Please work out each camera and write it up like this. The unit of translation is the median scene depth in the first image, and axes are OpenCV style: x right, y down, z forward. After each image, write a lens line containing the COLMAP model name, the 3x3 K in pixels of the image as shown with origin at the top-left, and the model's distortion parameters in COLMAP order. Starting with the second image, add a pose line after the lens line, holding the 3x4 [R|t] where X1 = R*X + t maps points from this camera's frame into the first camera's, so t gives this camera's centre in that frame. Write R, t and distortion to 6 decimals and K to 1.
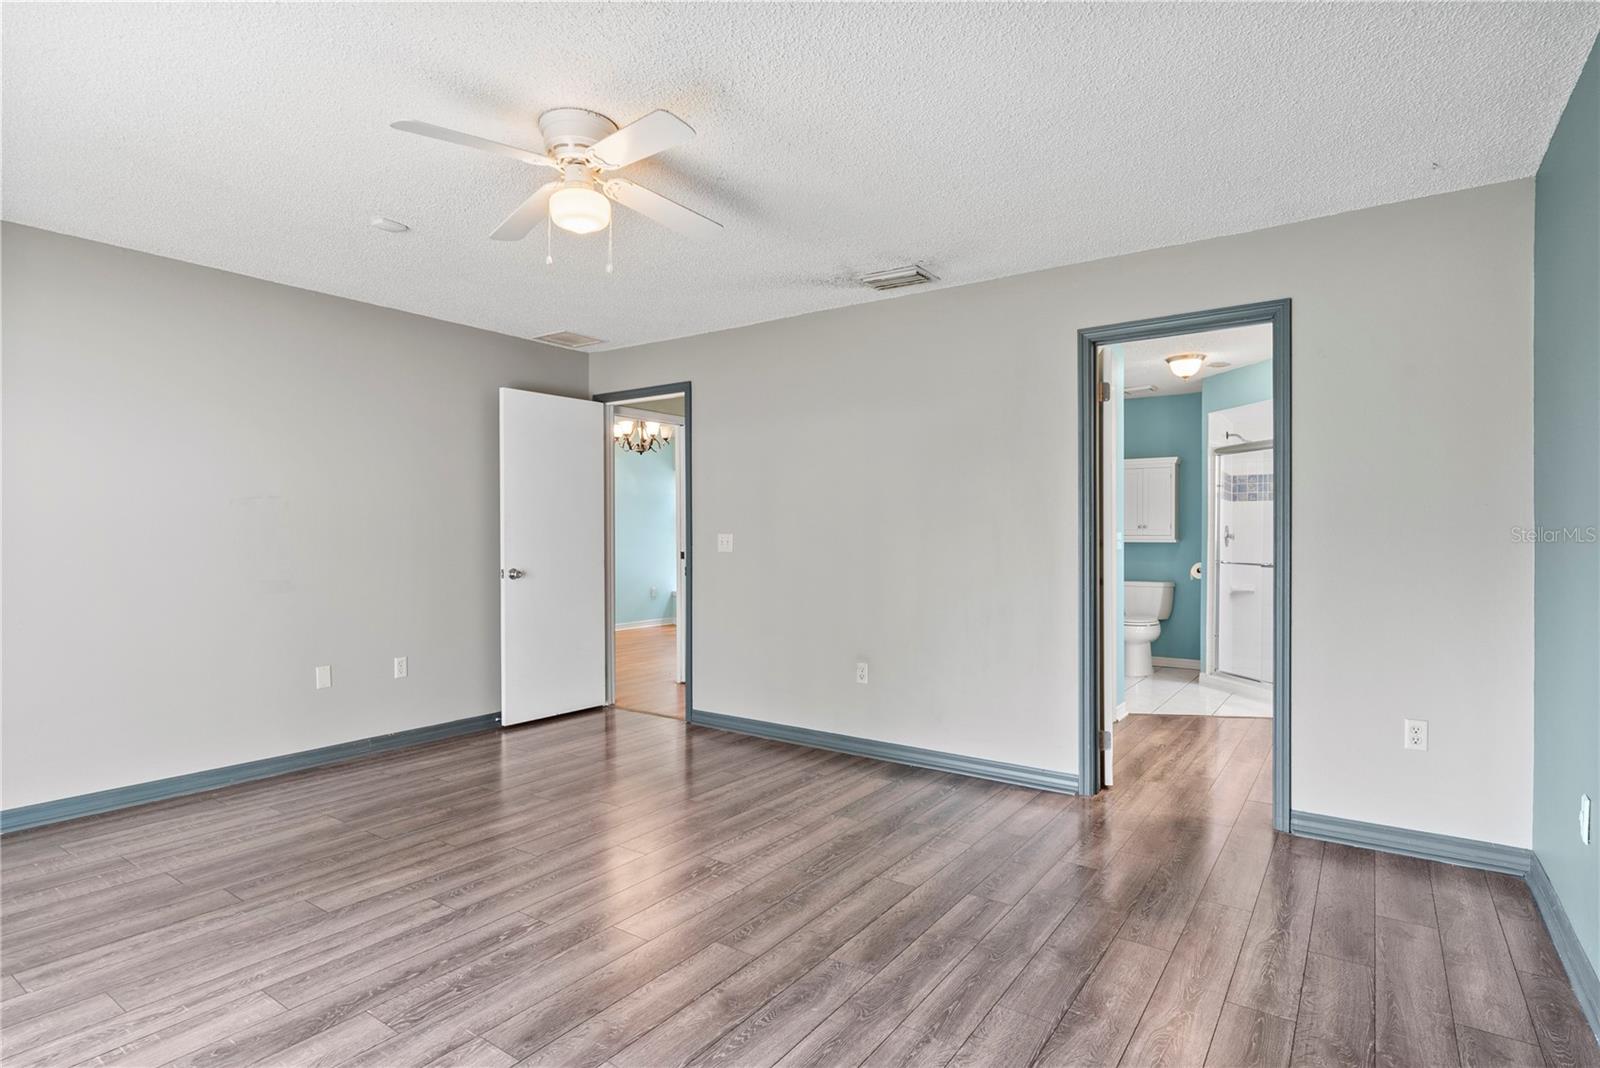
lens RADIAL K [[822.9, 0, 812.1], [0, 822.9, 534.6], [0, 0, 1]] dist [-0.010391, 0.004822]
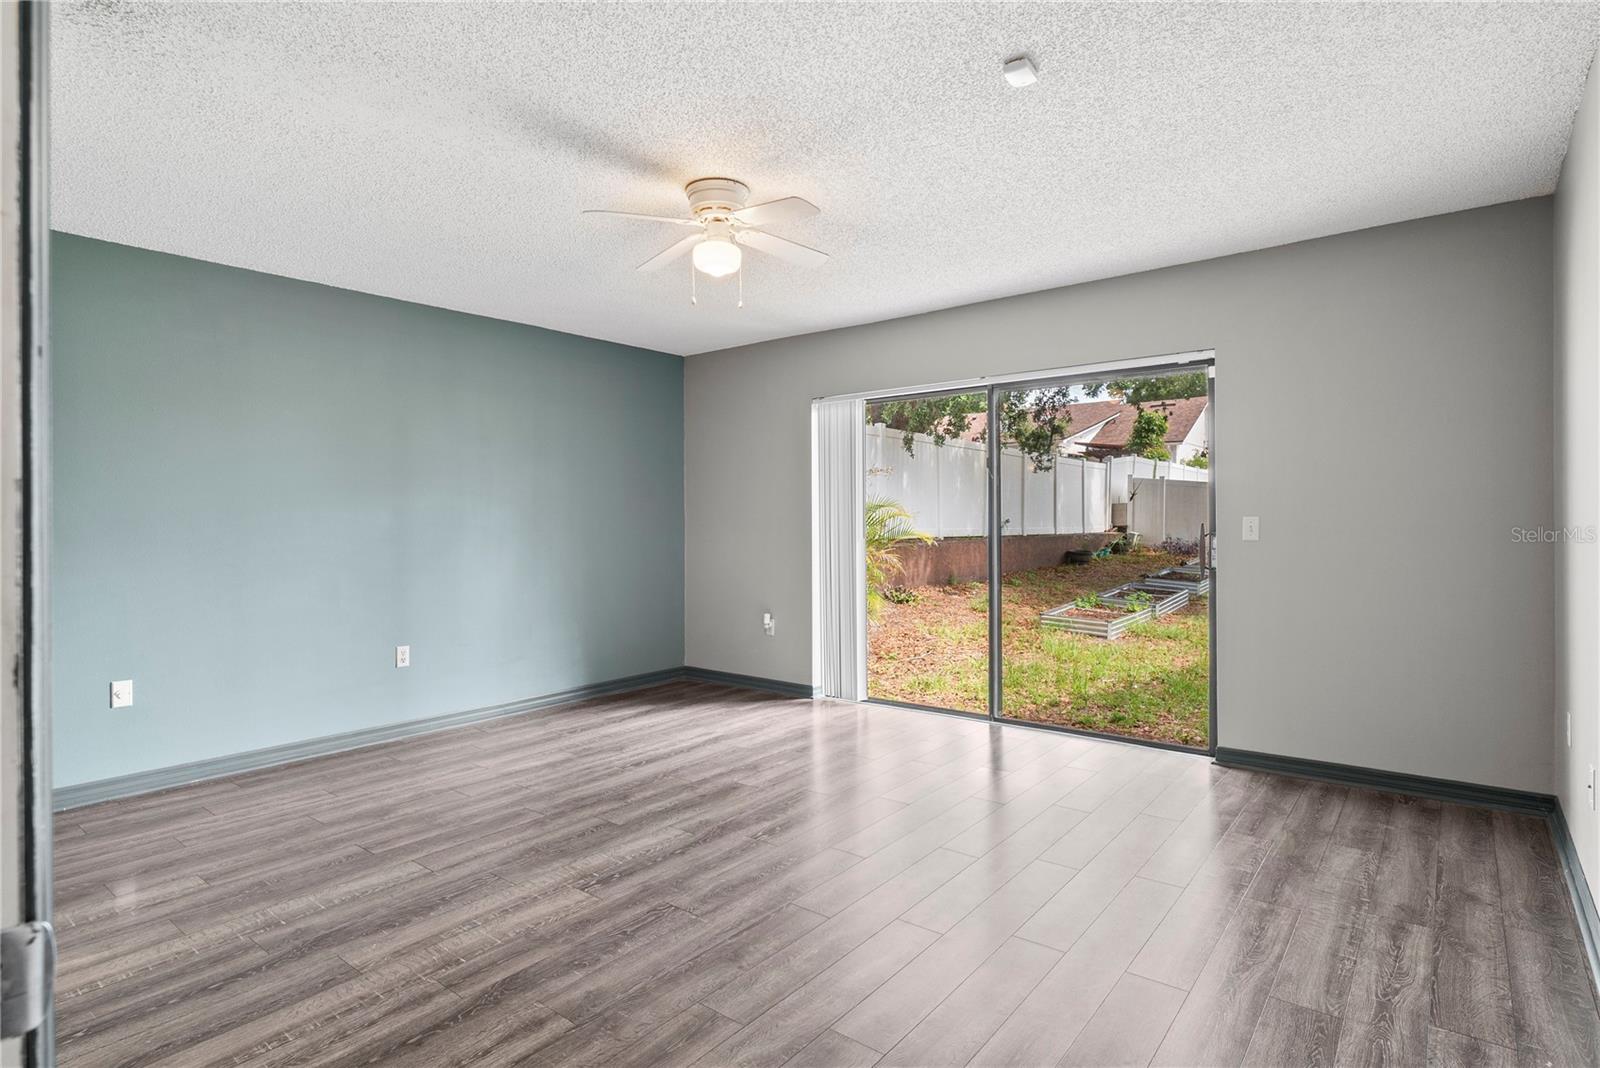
lens RADIAL K [[822.9, 0, 798.4], [0, 822.9, 527.5], [0, 0, 1]] dist [-0.010391, 0.004822]
pose [[-0.997320, 0.005151, 0.072976, -0.474634], [0.005583, 0.999968, 0.005723, 0.003286], [-0.072944, 0.006115, -0.997317, 2.151992]]
